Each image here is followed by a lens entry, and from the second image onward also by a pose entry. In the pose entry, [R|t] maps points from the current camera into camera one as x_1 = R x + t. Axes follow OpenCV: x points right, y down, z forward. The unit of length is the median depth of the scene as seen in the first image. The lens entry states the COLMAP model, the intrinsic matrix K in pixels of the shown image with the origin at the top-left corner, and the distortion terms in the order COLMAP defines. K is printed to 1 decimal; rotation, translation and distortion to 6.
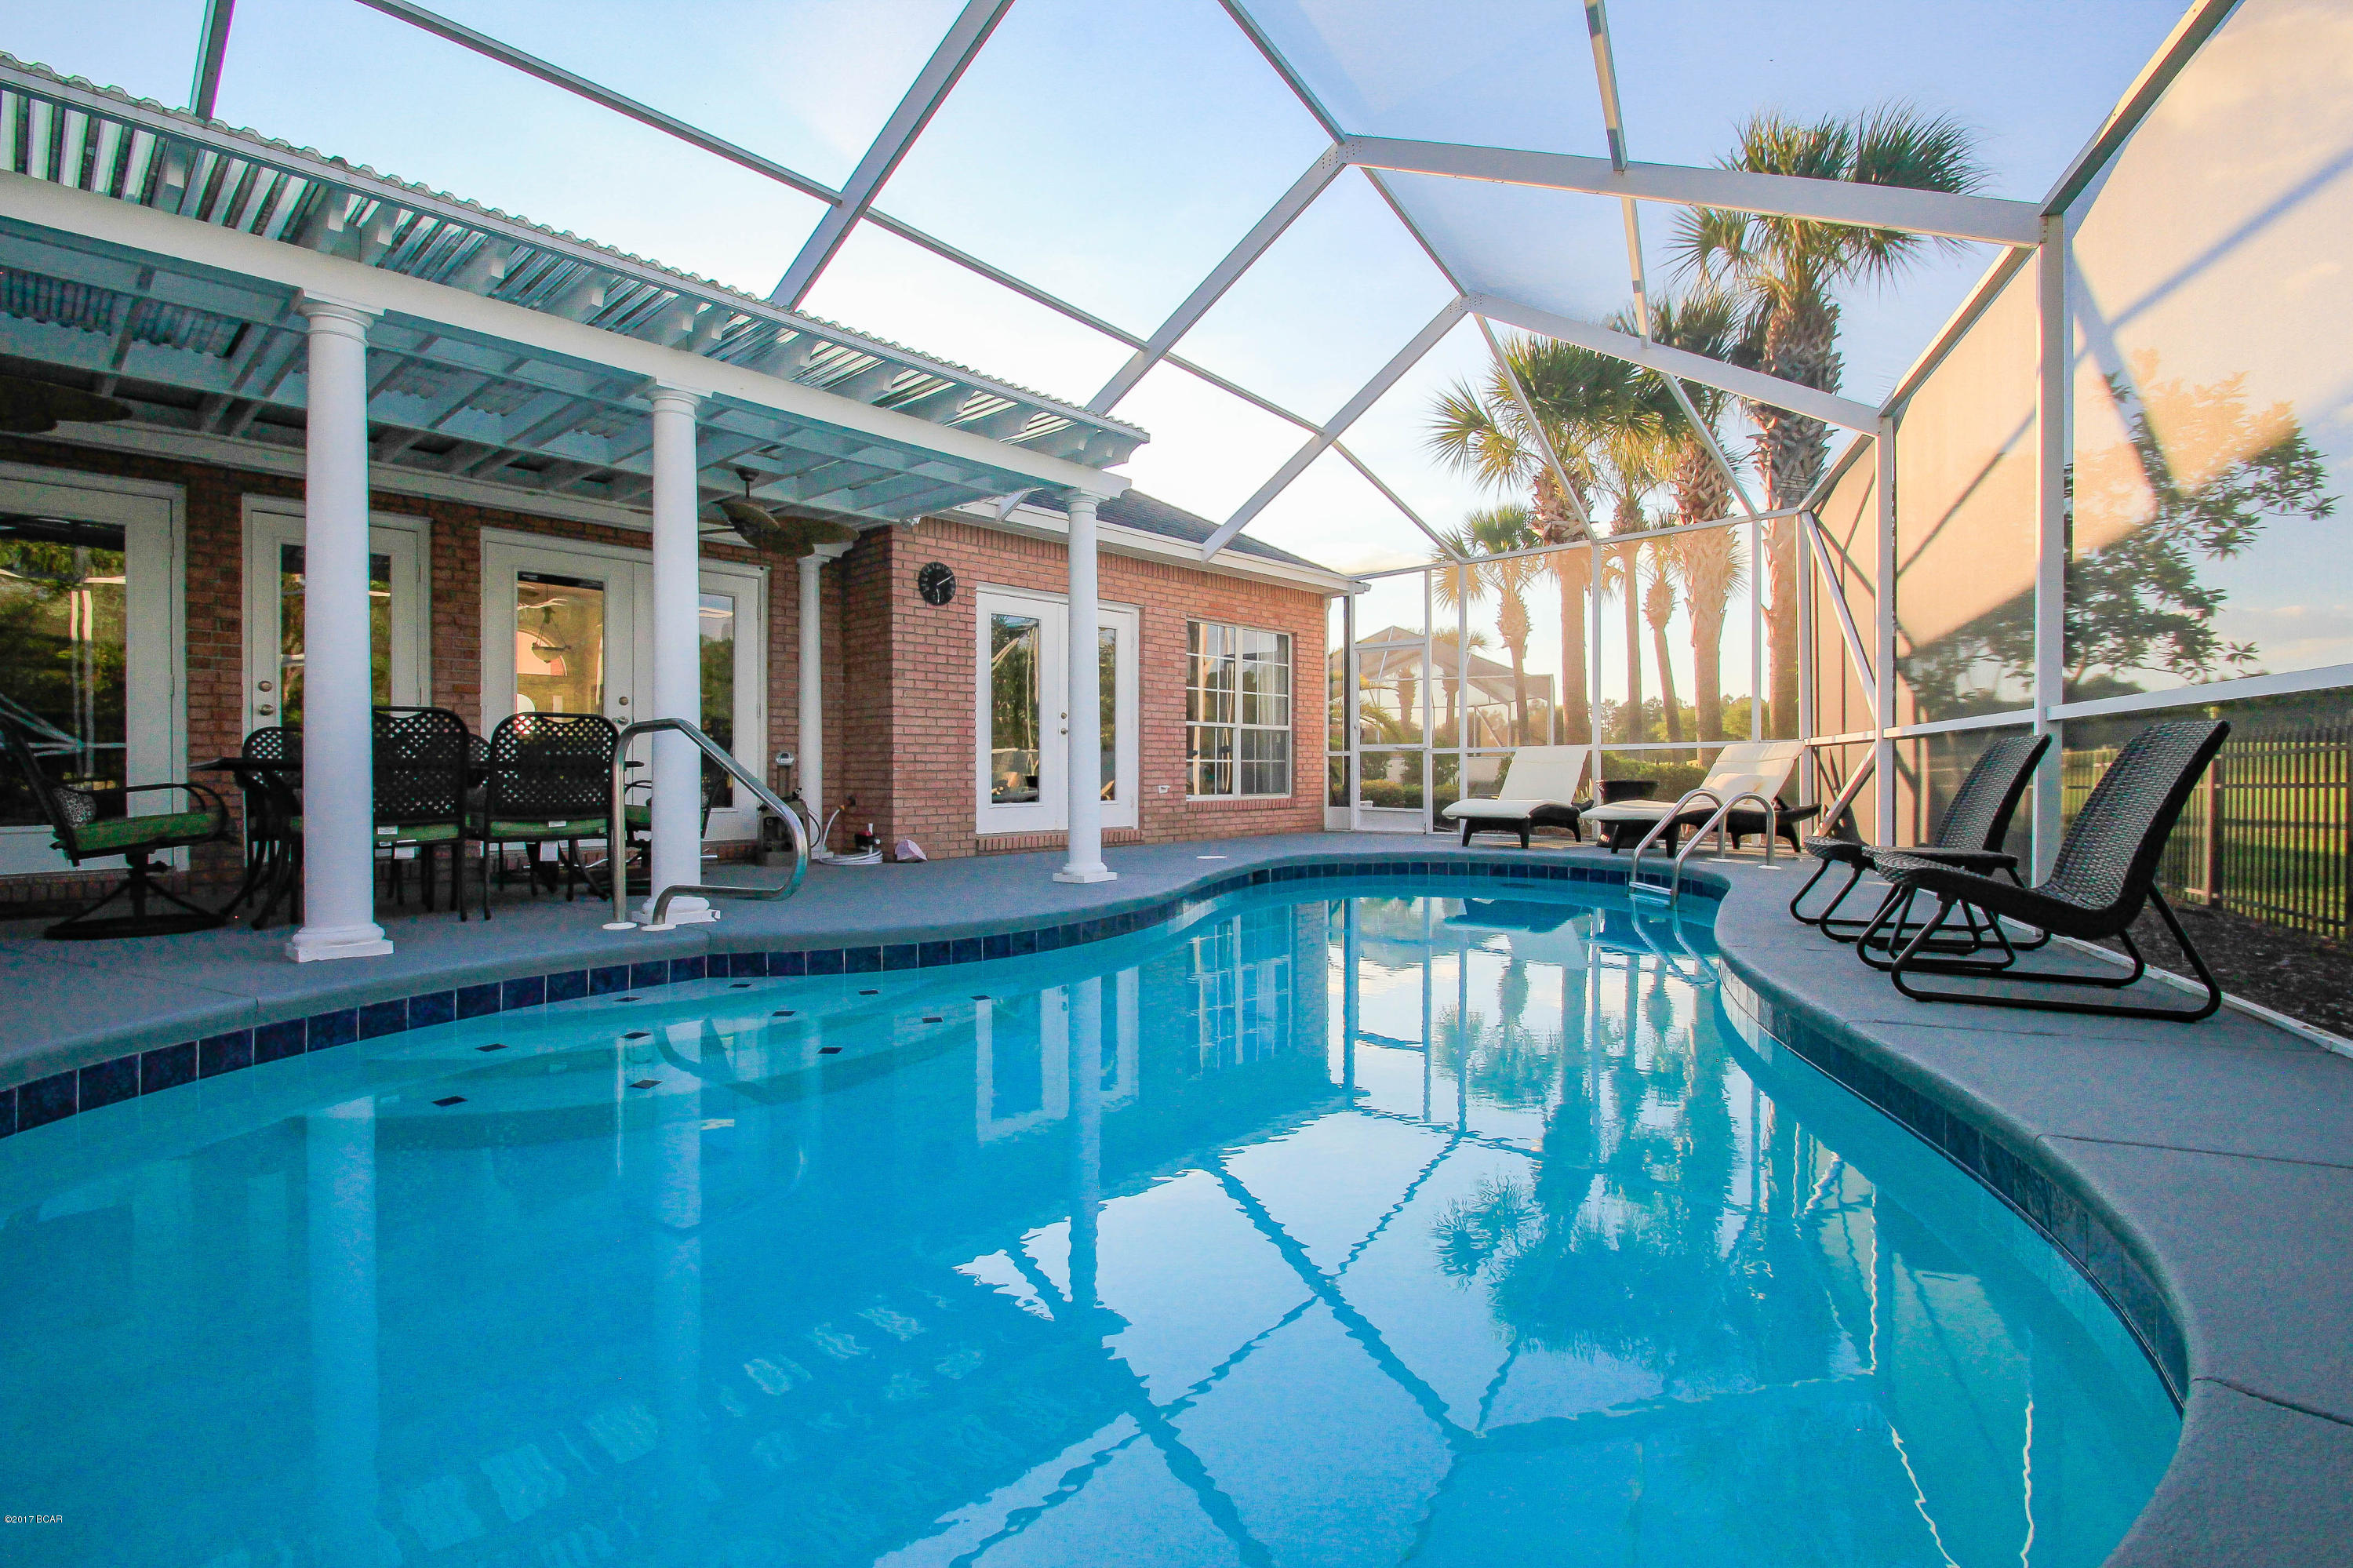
lens RADIAL K [[1107.1, 0, 1169.3], [0, 1107.1, 781.7], [0, 0, 1]] dist [-0.000457, -0.003938]
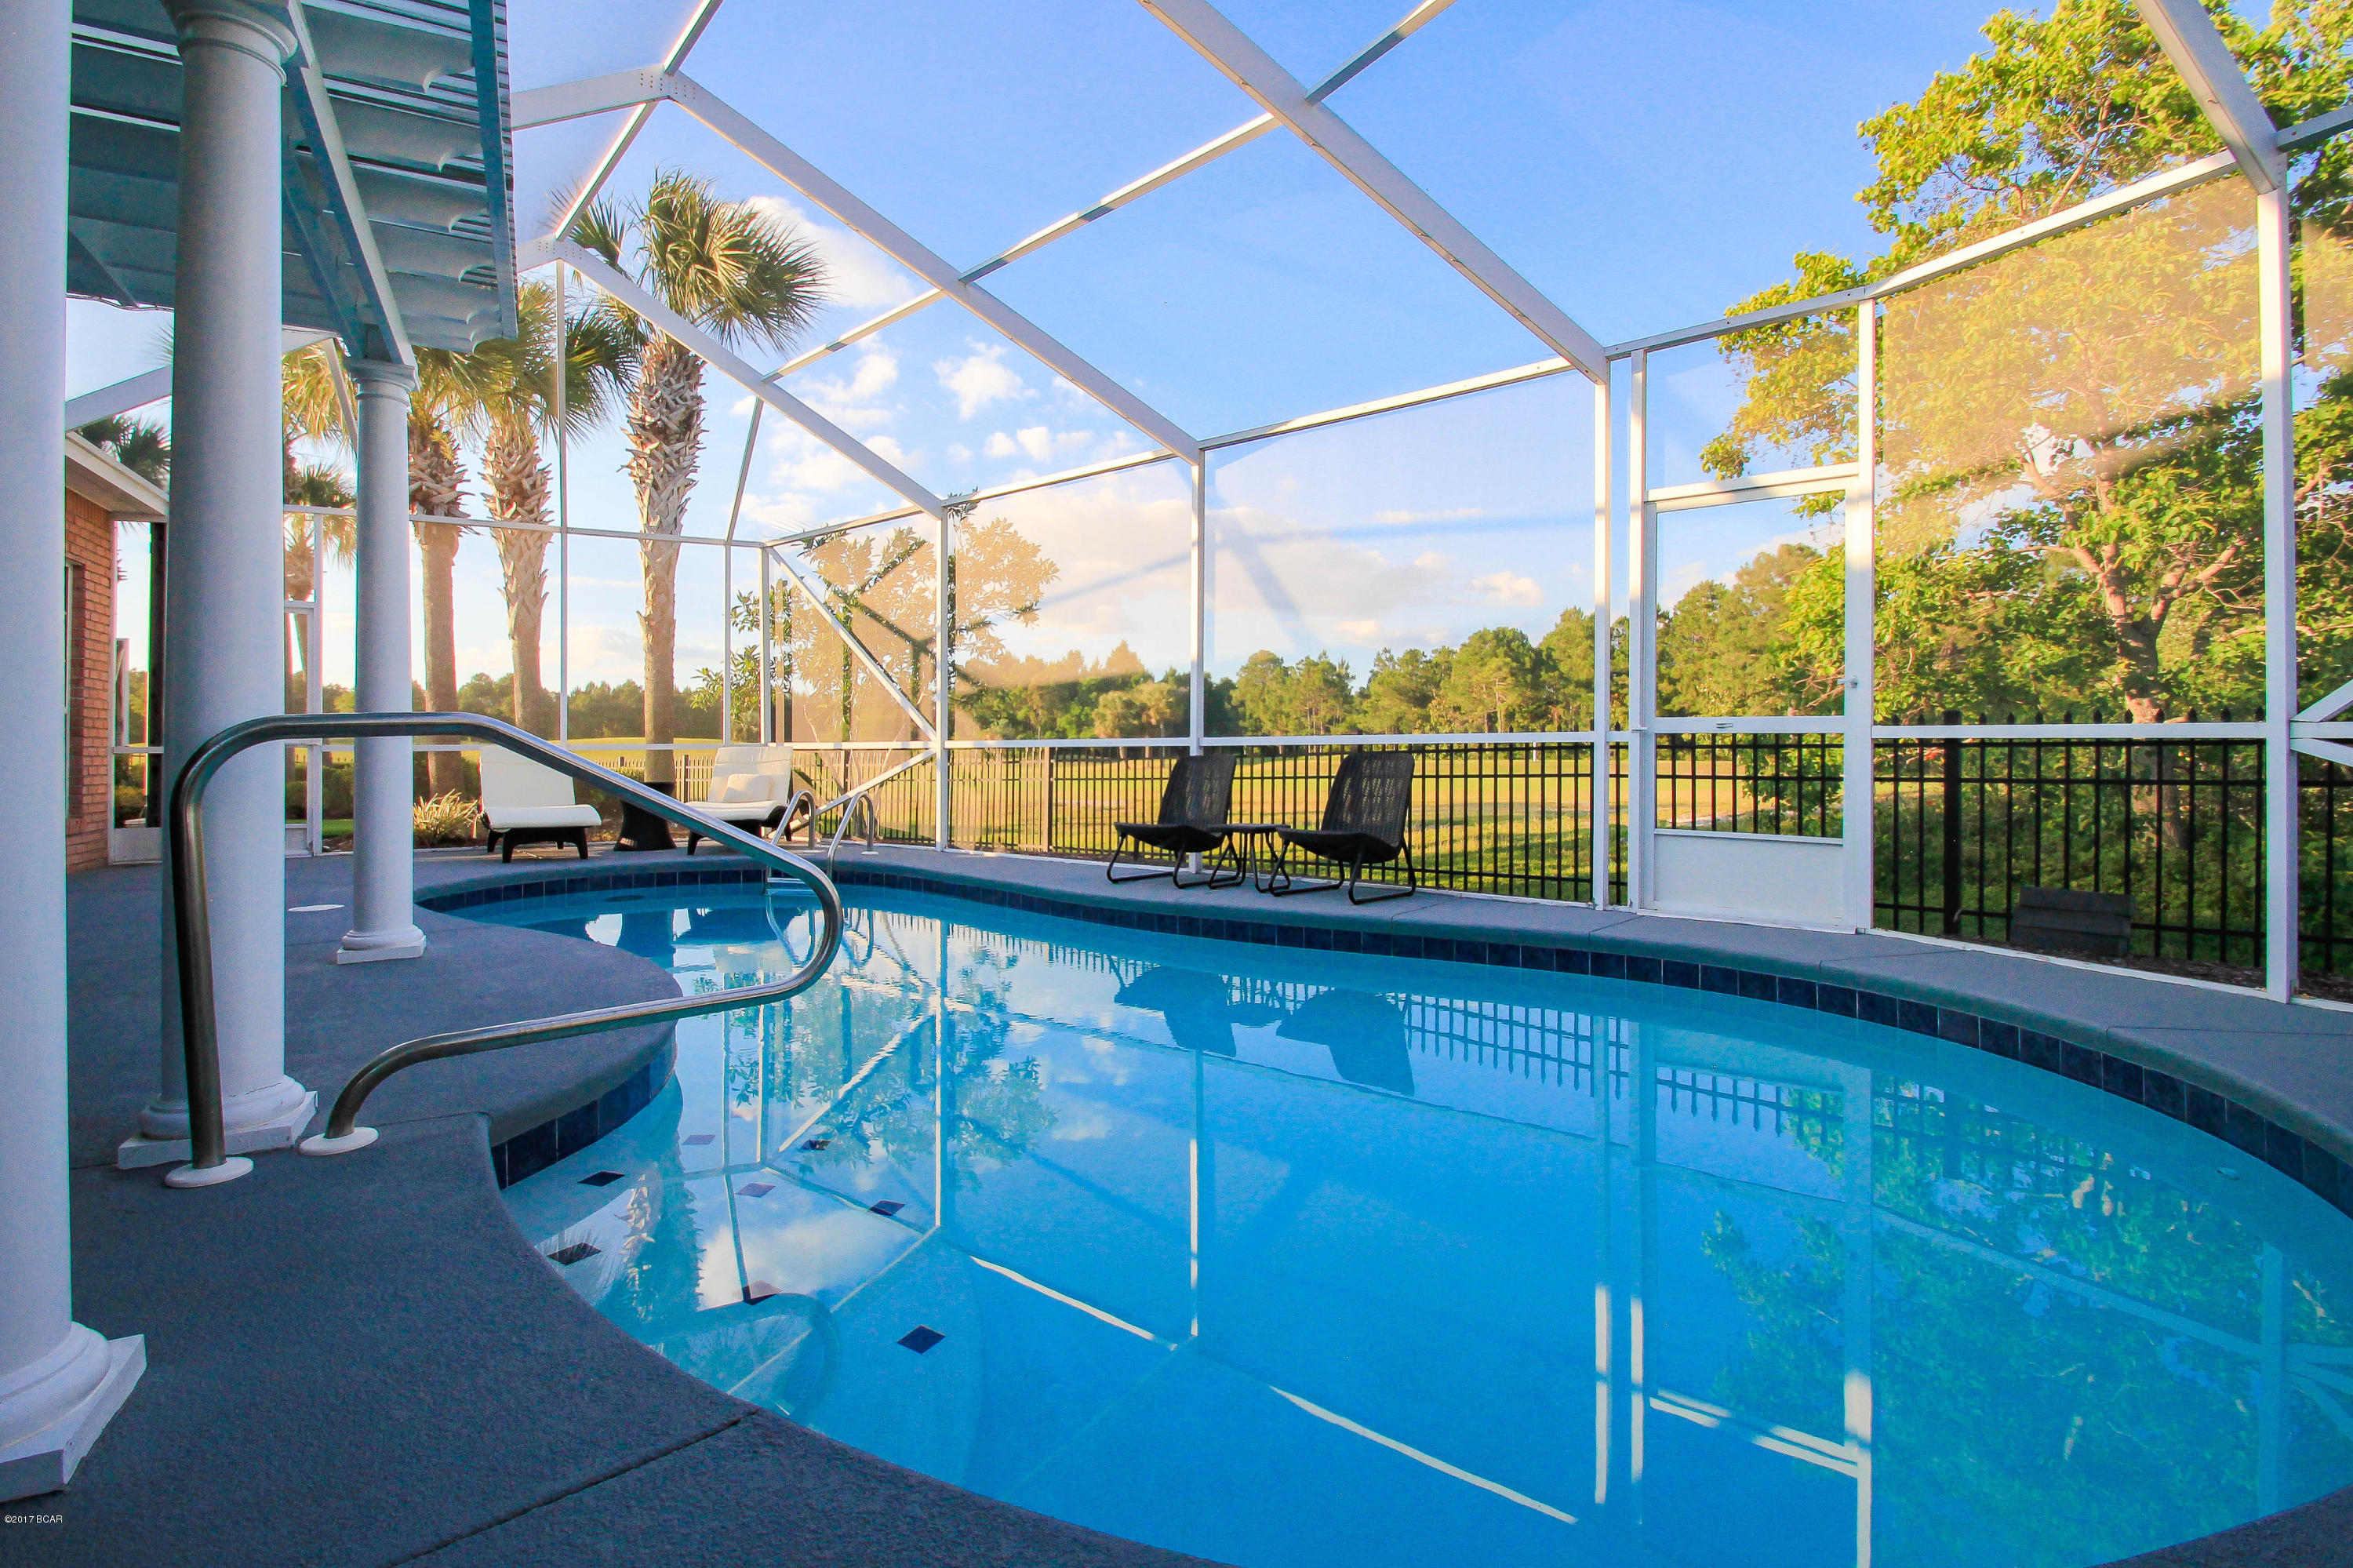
lens RADIAL K [[1107.1, 0, 1177.6], [0, 1107.1, 773.2], [0, 0, 1]] dist [-0.000457, -0.003938]
pose [[0.296745, -0.010368, 0.954900, -0.441495], [0.005247, 0.999944, 0.009226, -0.018151], [-0.954942, 0.002272, 0.296783, 0.265096]]
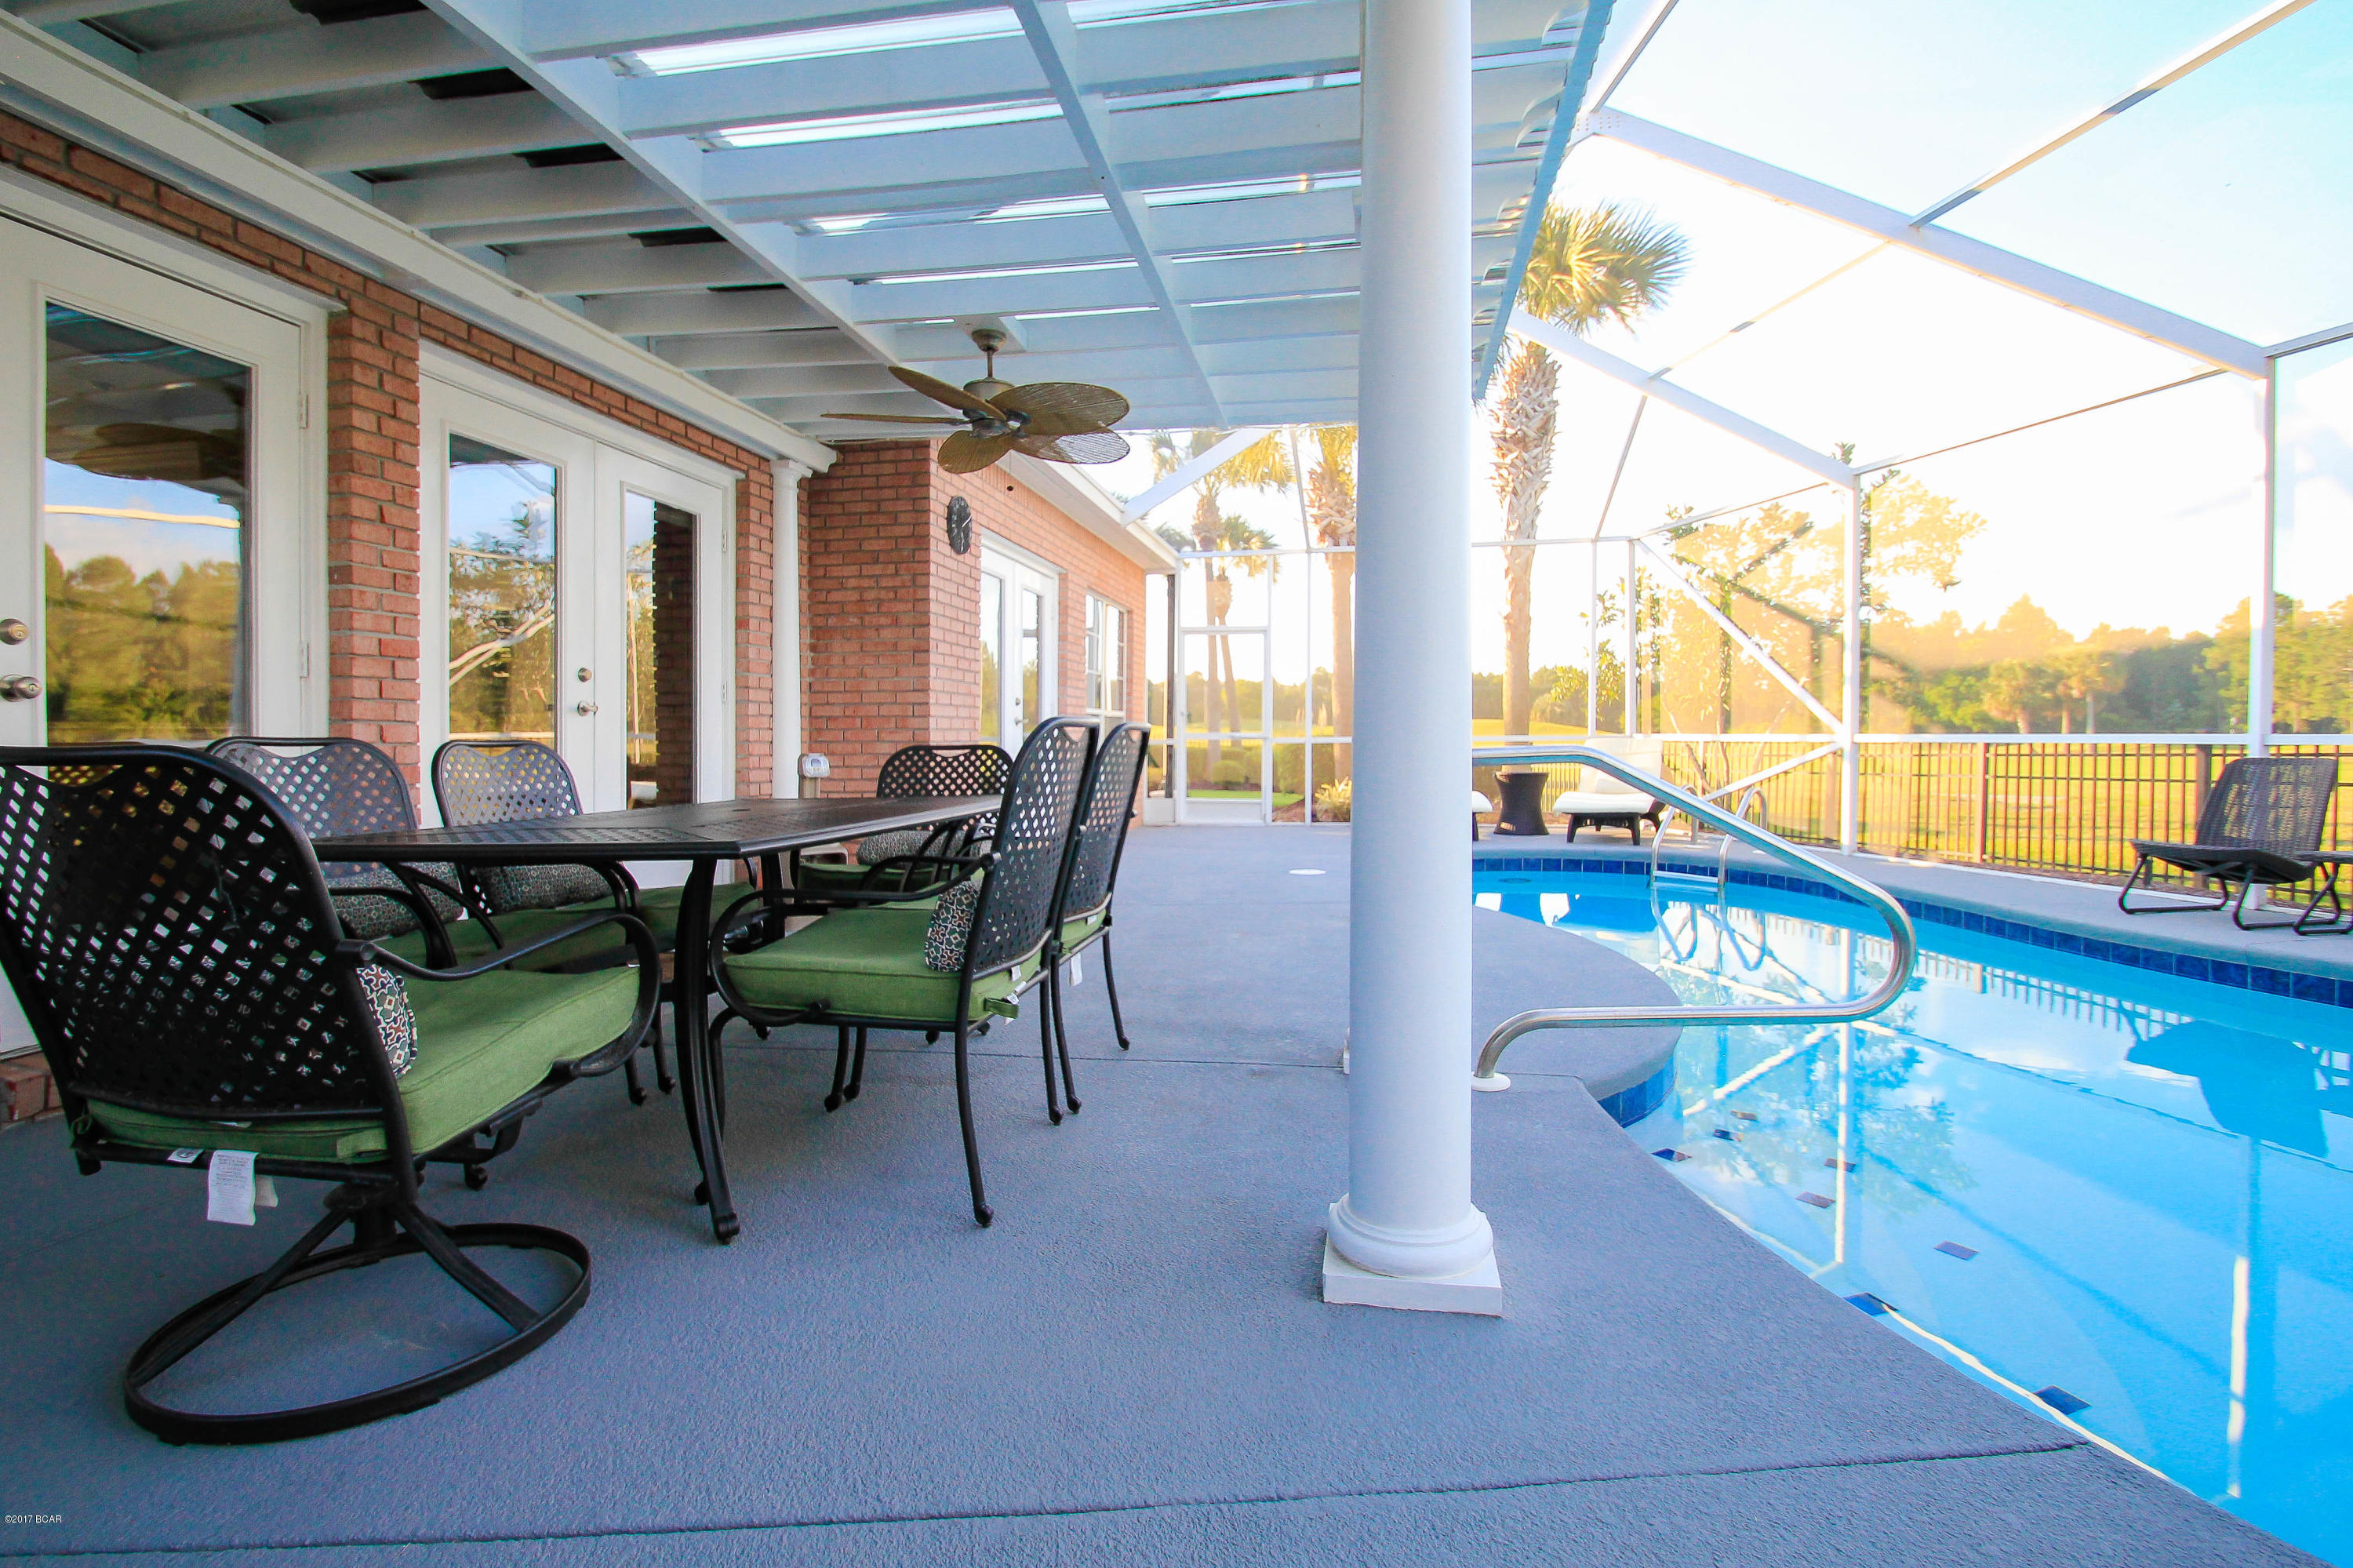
lens RADIAL K [[1107.1, 0, 1180.3], [0, 1107.1, 763.5], [0, 0, 1]] dist [-0.000457, -0.003938]
pose [[0.838101, -0.010913, 0.545406, -0.507050], [0.003539, 0.999888, 0.014569, -0.030211], [-0.545504, -0.010280, 0.838045, 0.303516]]
